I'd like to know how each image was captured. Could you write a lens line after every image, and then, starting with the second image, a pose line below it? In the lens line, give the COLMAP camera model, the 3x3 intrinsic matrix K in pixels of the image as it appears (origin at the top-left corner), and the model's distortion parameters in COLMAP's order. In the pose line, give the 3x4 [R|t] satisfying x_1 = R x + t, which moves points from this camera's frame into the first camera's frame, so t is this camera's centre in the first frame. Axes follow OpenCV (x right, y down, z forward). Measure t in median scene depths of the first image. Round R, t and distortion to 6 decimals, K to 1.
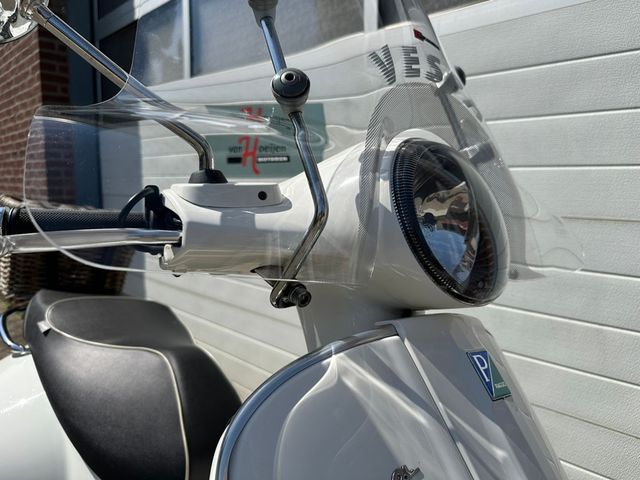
lens RADIAL K [[452.6, 0, 320.0], [0, 452.6, 240.0], [0, 0, 1]] dist [0.002534, -0.004806]
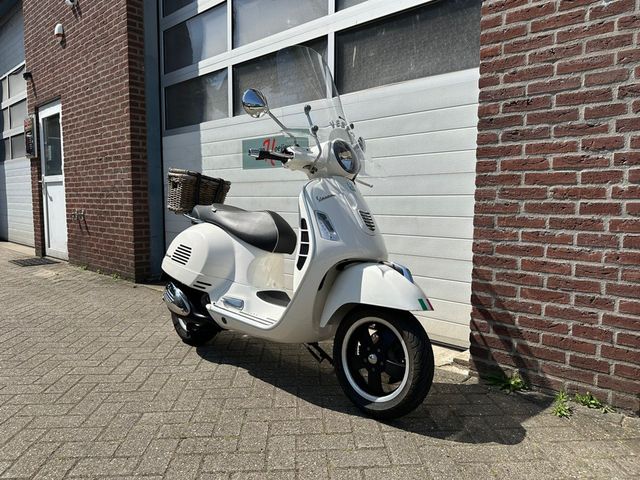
lens RADIAL K [[452.6, 0, 320.0], [0, 452.6, 240.0], [0, 0, 1]] dist [0.002534, -0.004806]
pose [[0.996847, 0.005701, 0.079139, -0.403773], [-0.001565, 0.998634, -0.052220, 1.209734], [-0.079328, 0.051931, 0.995495, -4.139208]]
